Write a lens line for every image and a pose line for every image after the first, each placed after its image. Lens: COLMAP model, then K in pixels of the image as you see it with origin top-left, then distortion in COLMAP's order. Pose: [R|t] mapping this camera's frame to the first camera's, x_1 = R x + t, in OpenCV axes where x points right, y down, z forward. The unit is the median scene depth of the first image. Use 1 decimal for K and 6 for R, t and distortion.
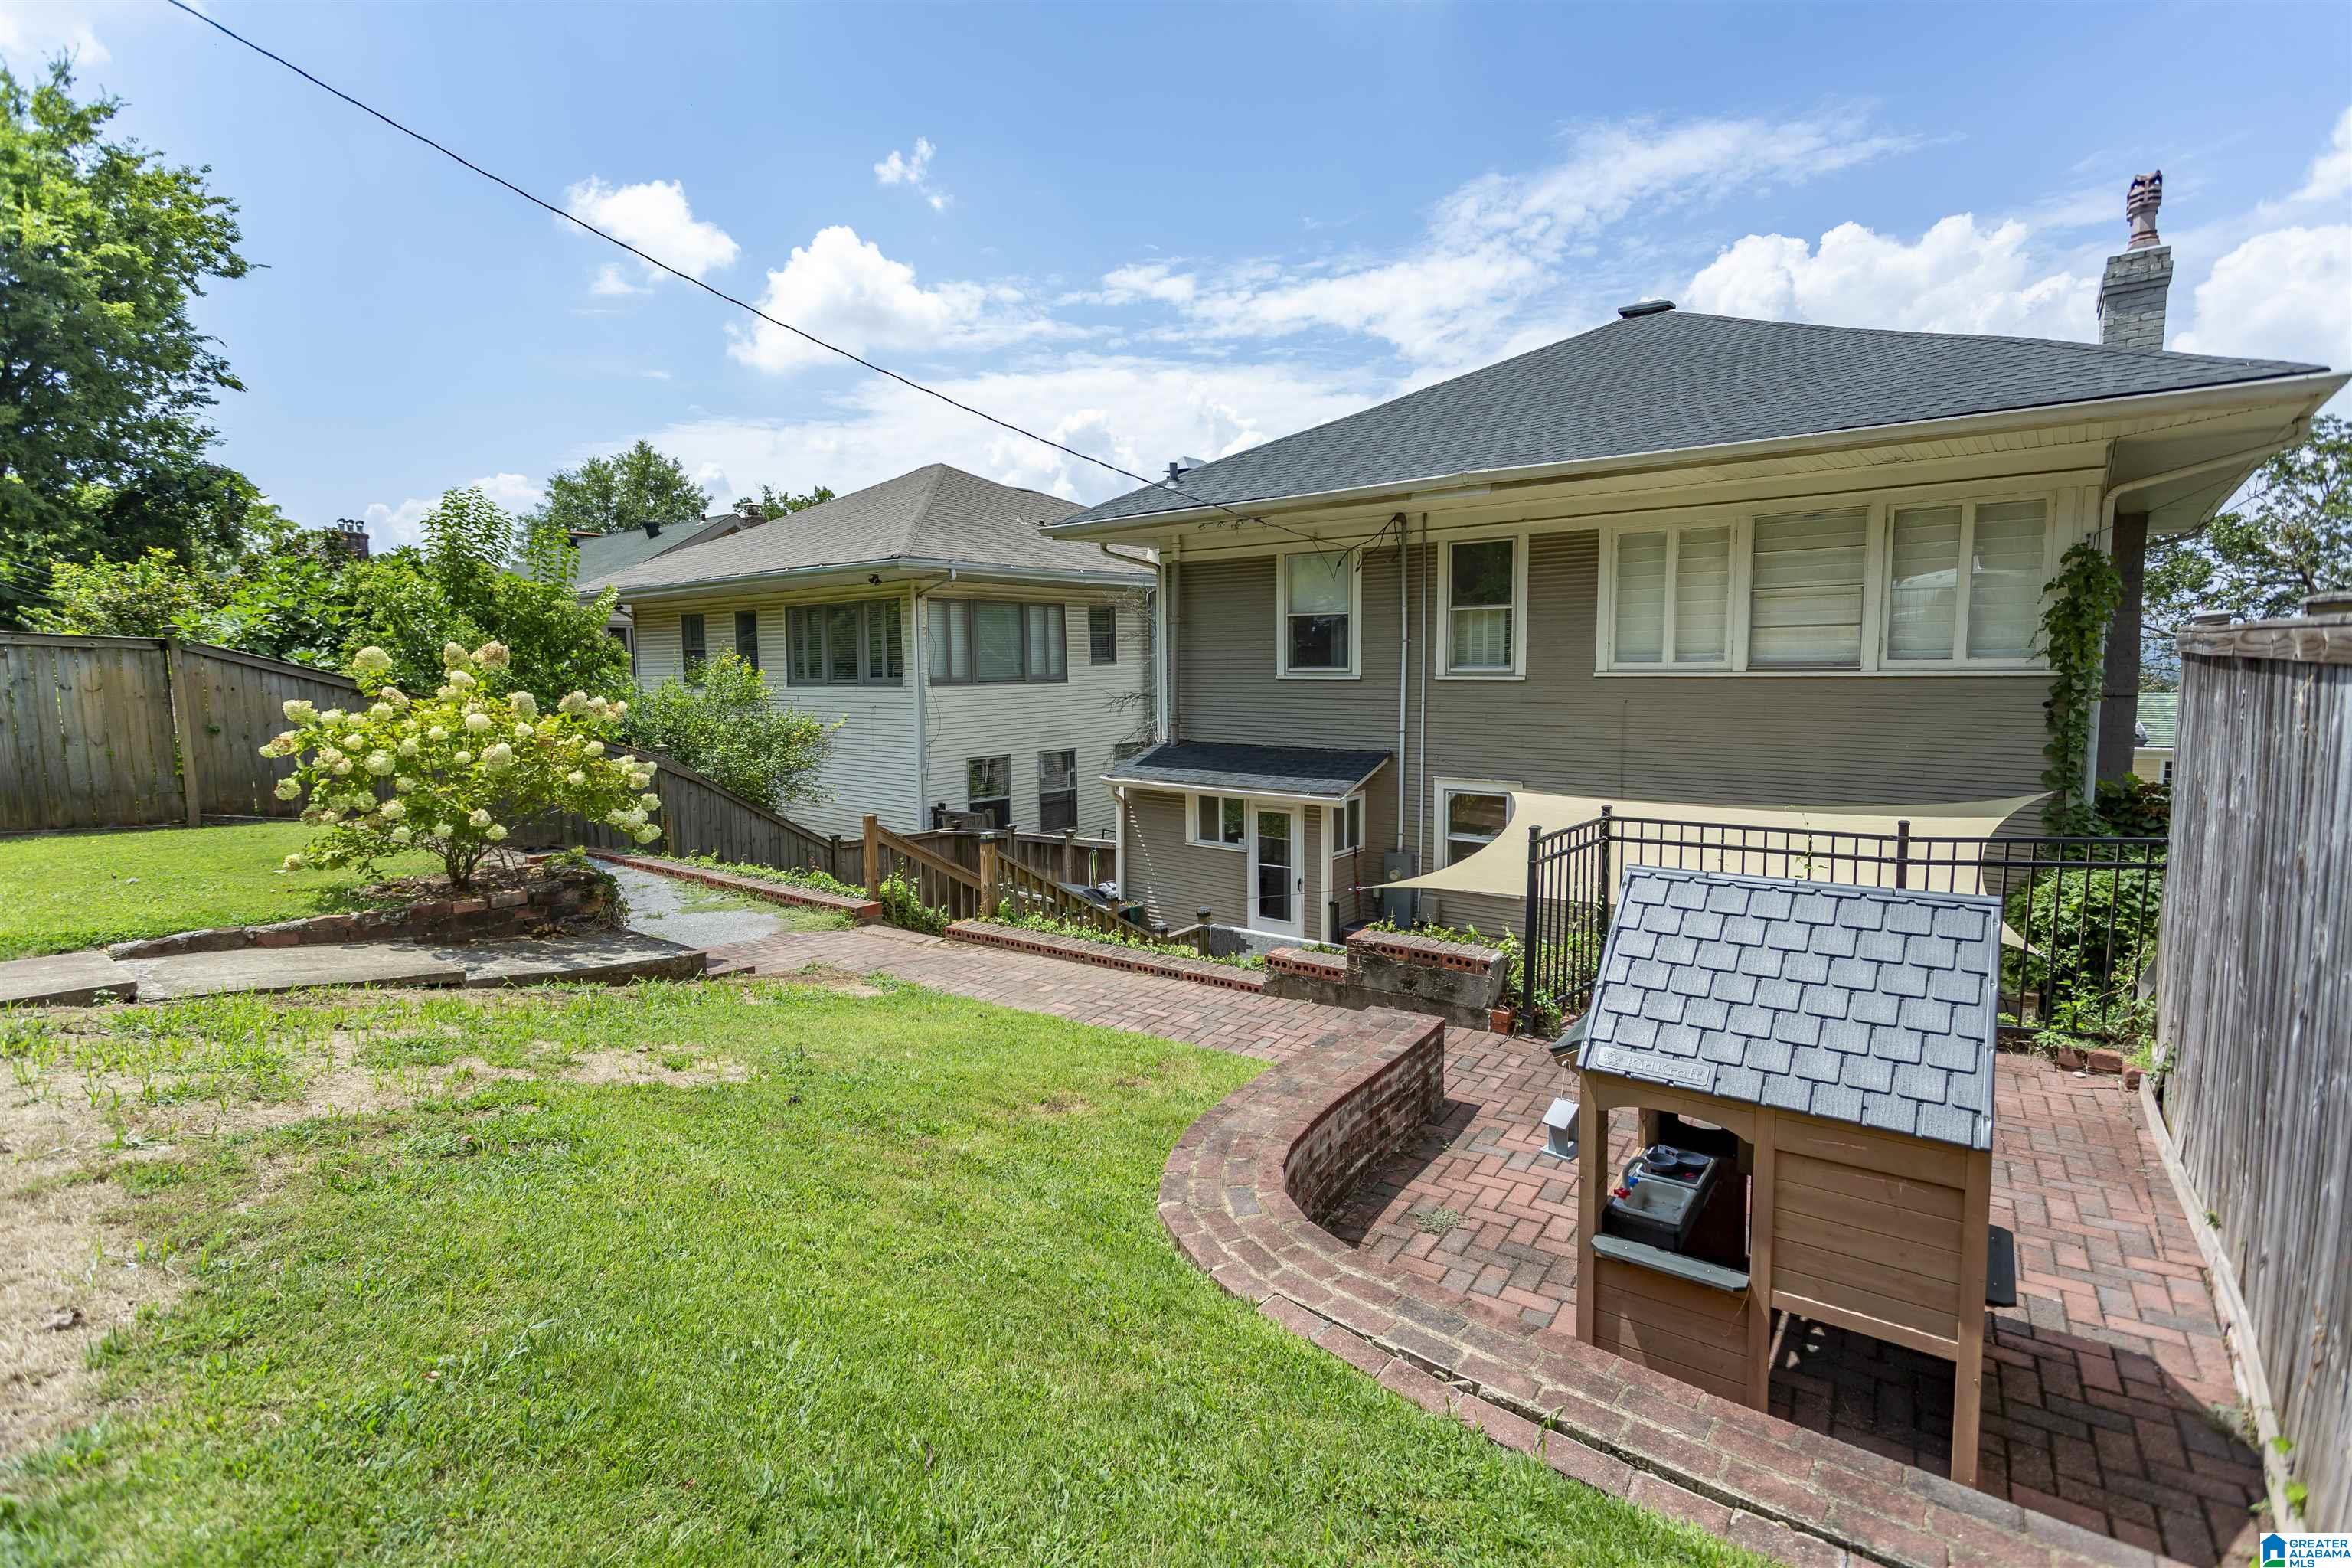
lens RADIAL K [[1073.4, 0, 1181.9], [0, 1073.4, 765.1], [0, 0, 1]] dist [0.011565, 0.000562]
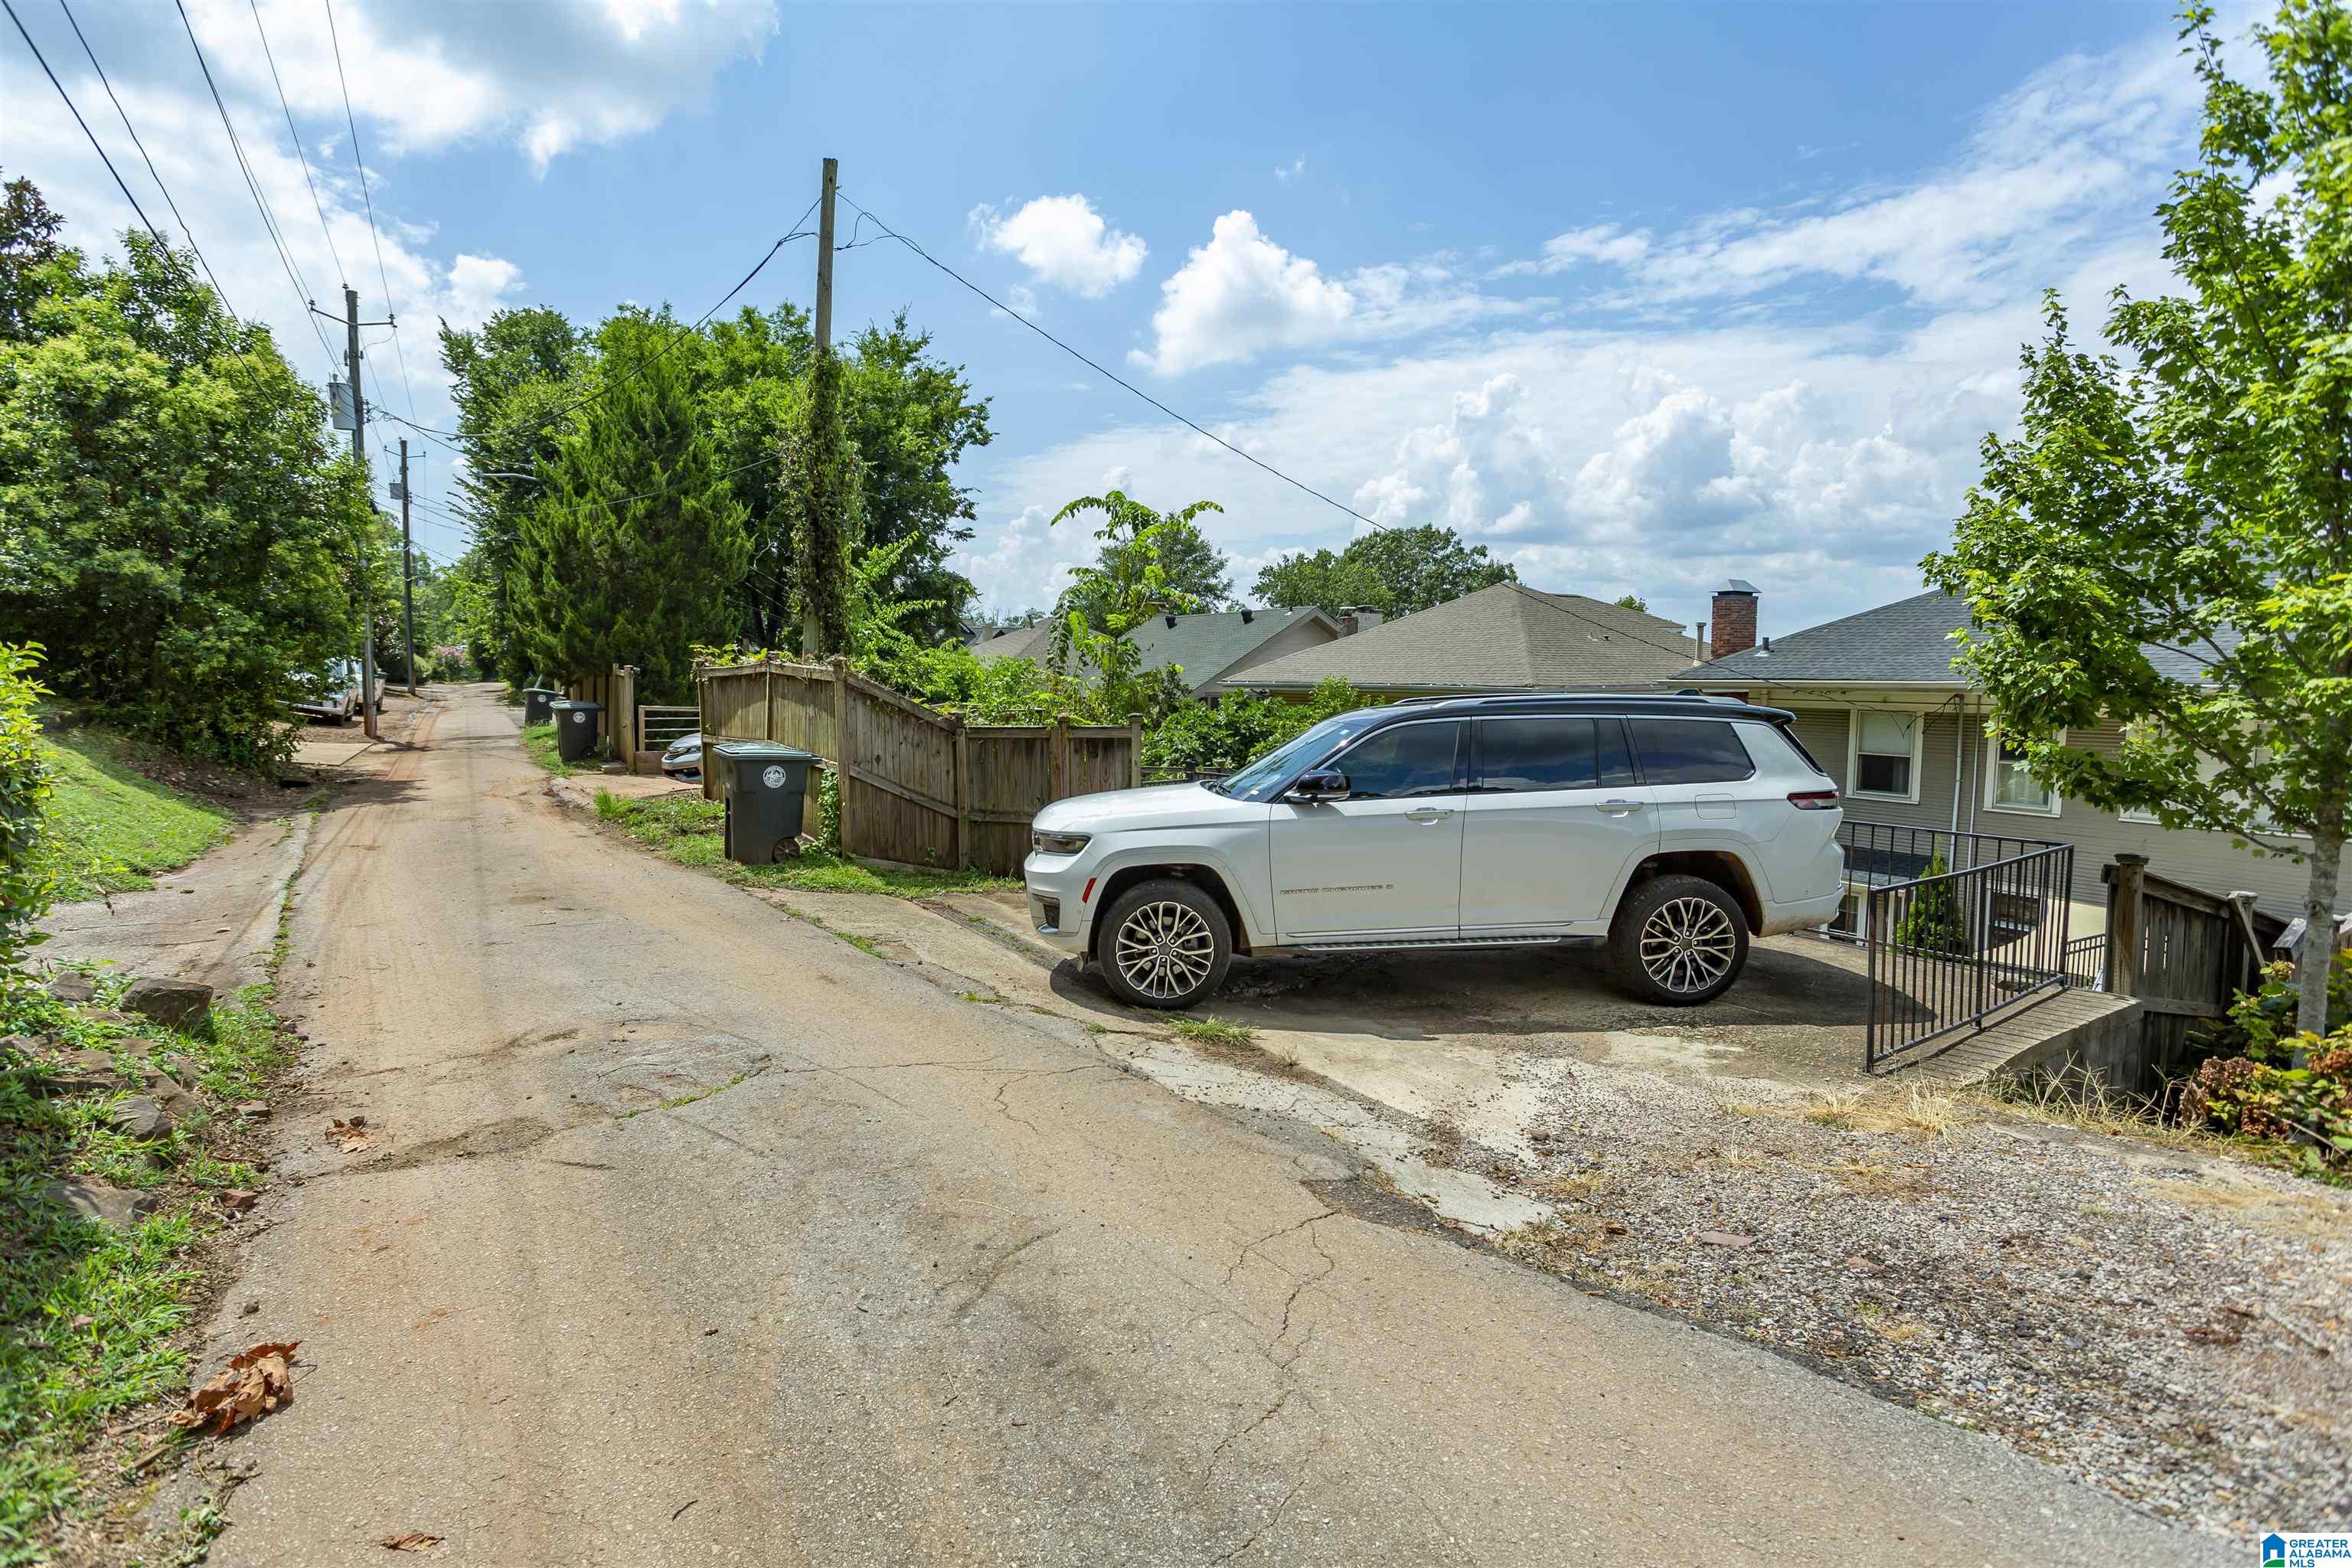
lens RADIAL K [[1196.3, 0, 1163.3], [0, 1196.3, 780.9], [0, 0, 1]] dist [-0.002557, 0.001023]
pose [[0.939179, 0.045734, -0.340368, -0.230622], [-0.046918, 0.998887, 0.004756, -0.072543], [0.340207, 0.011502, 0.940280, -0.800703]]
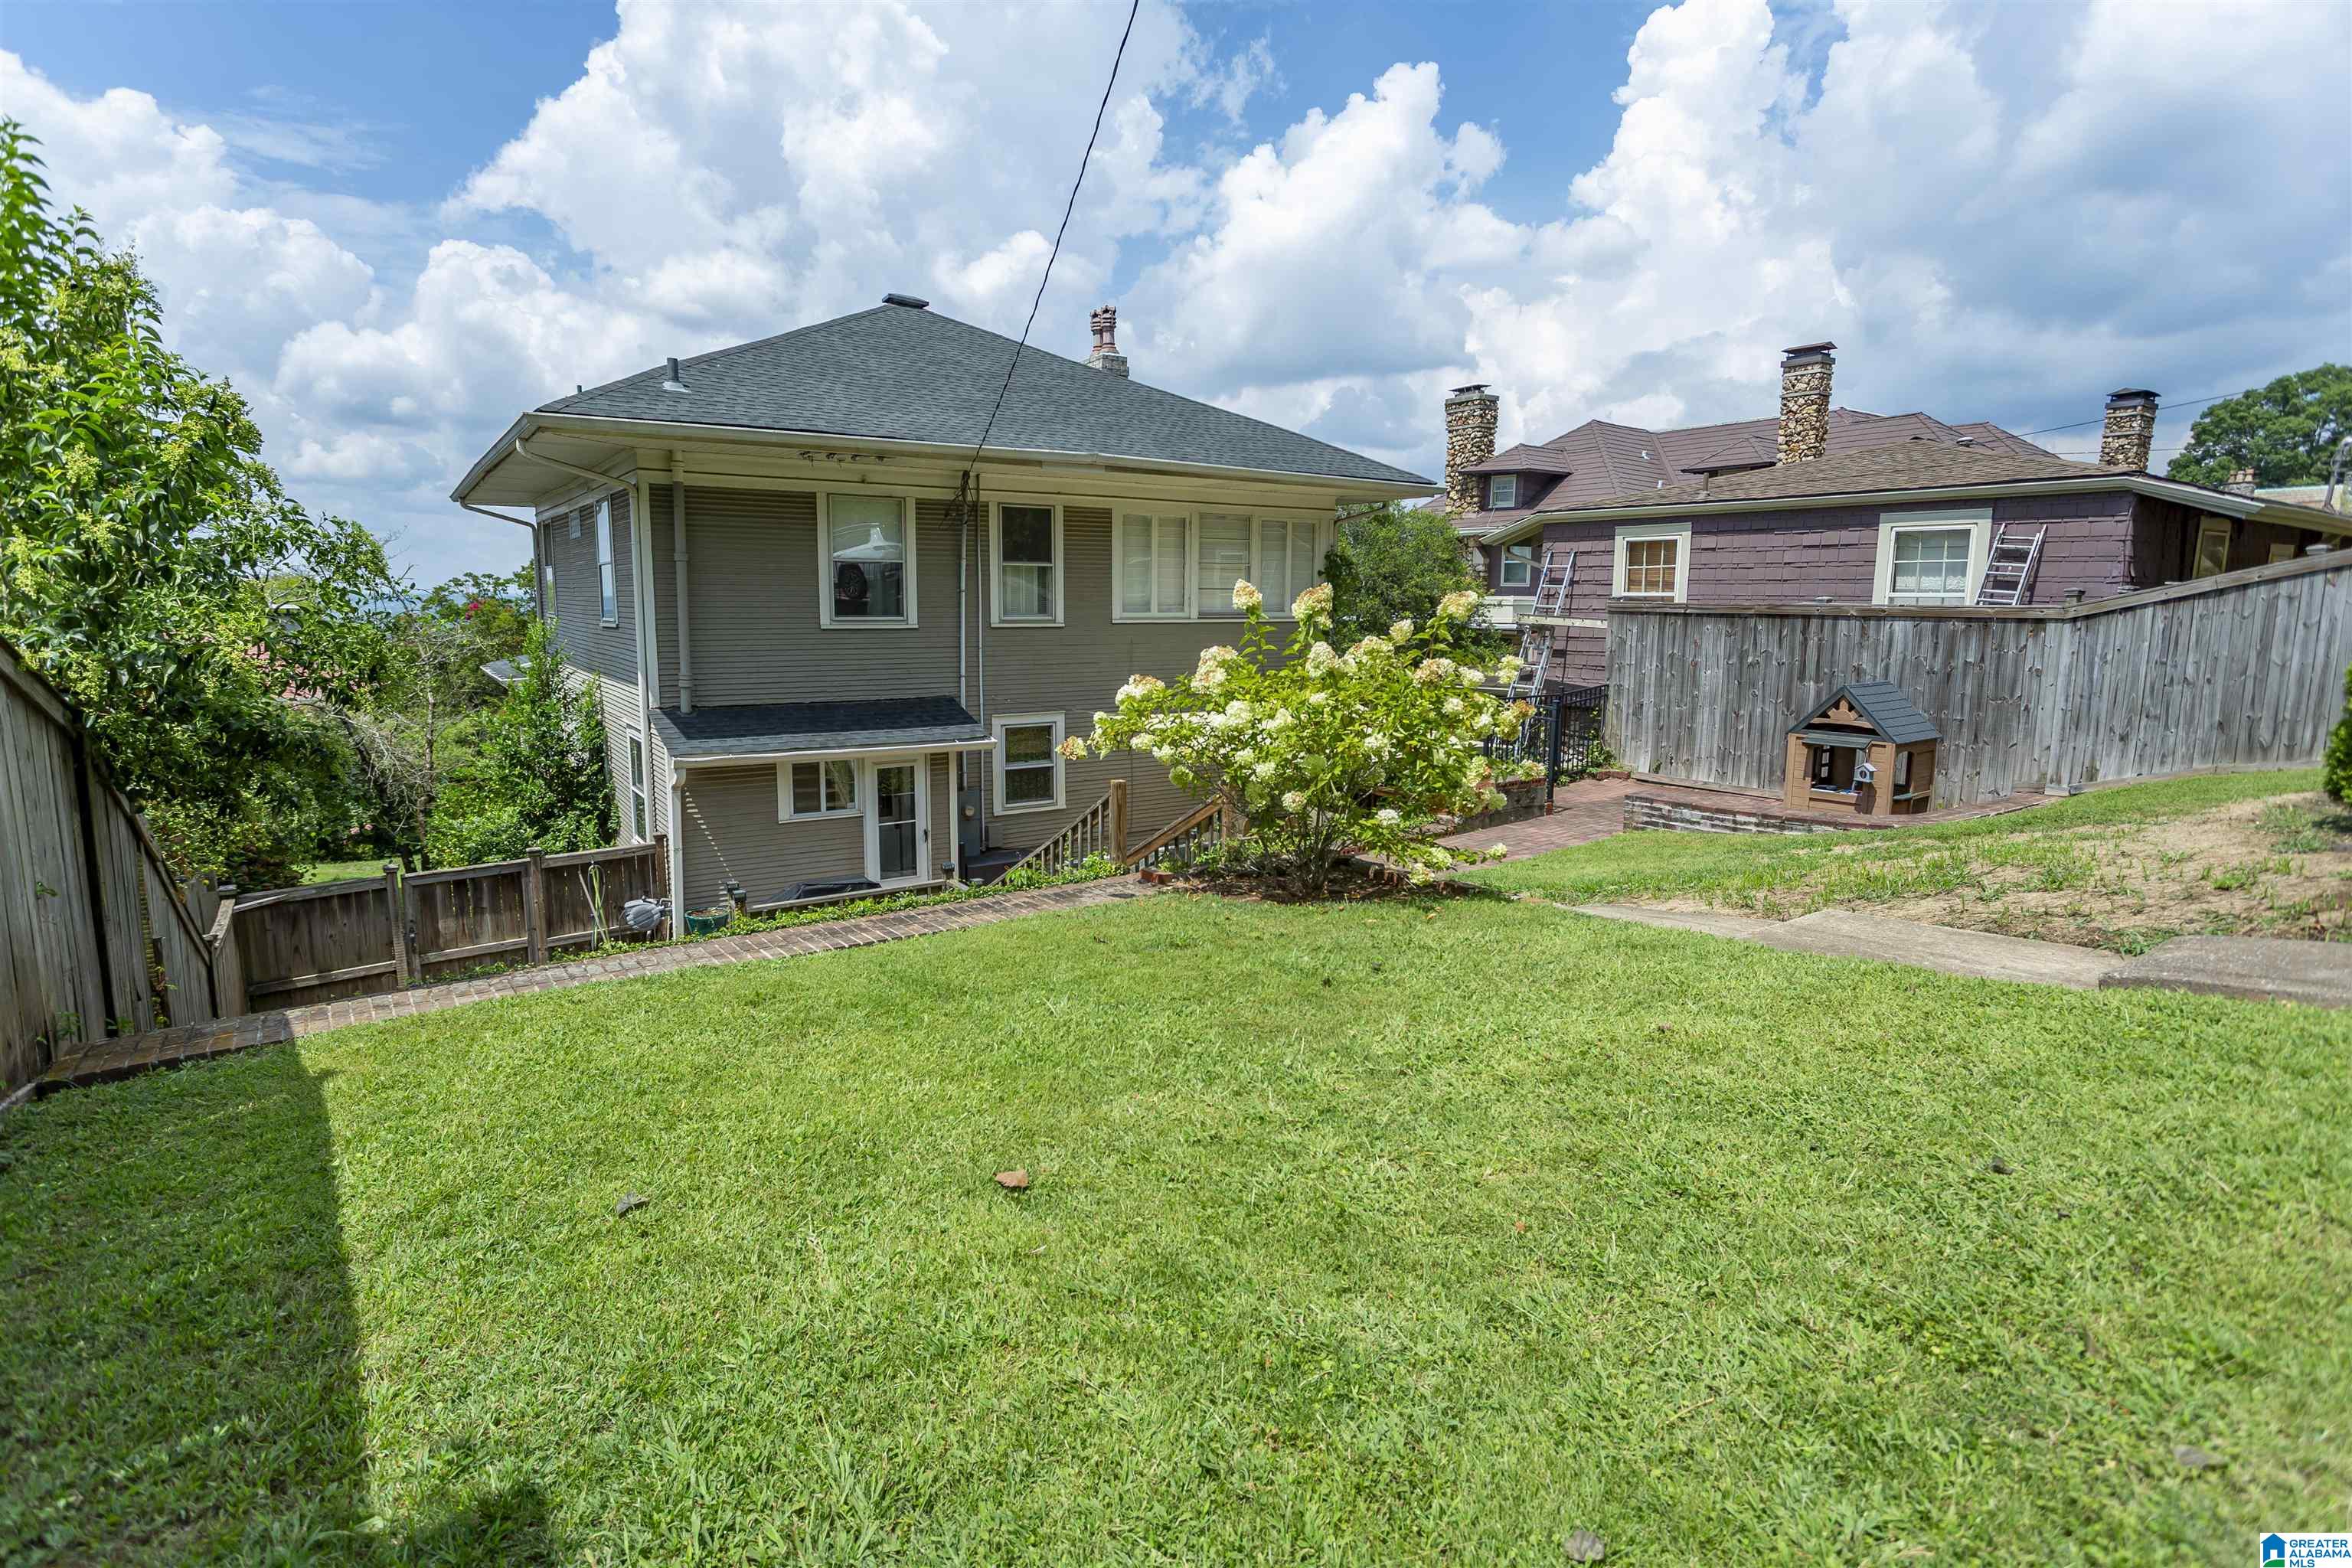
lens RADIAL K [[1143.9, 0, 1114.9], [0, 1143.9, 789.7], [0, 0, 1]] dist [-0.010575, 0.000295]
pose [[0.342001, -0.141276, 0.929019, -0.813505], [0.084956, 0.989234, 0.119158, -0.042204], [-0.935851, 0.038173, 0.350322, 0.457669]]
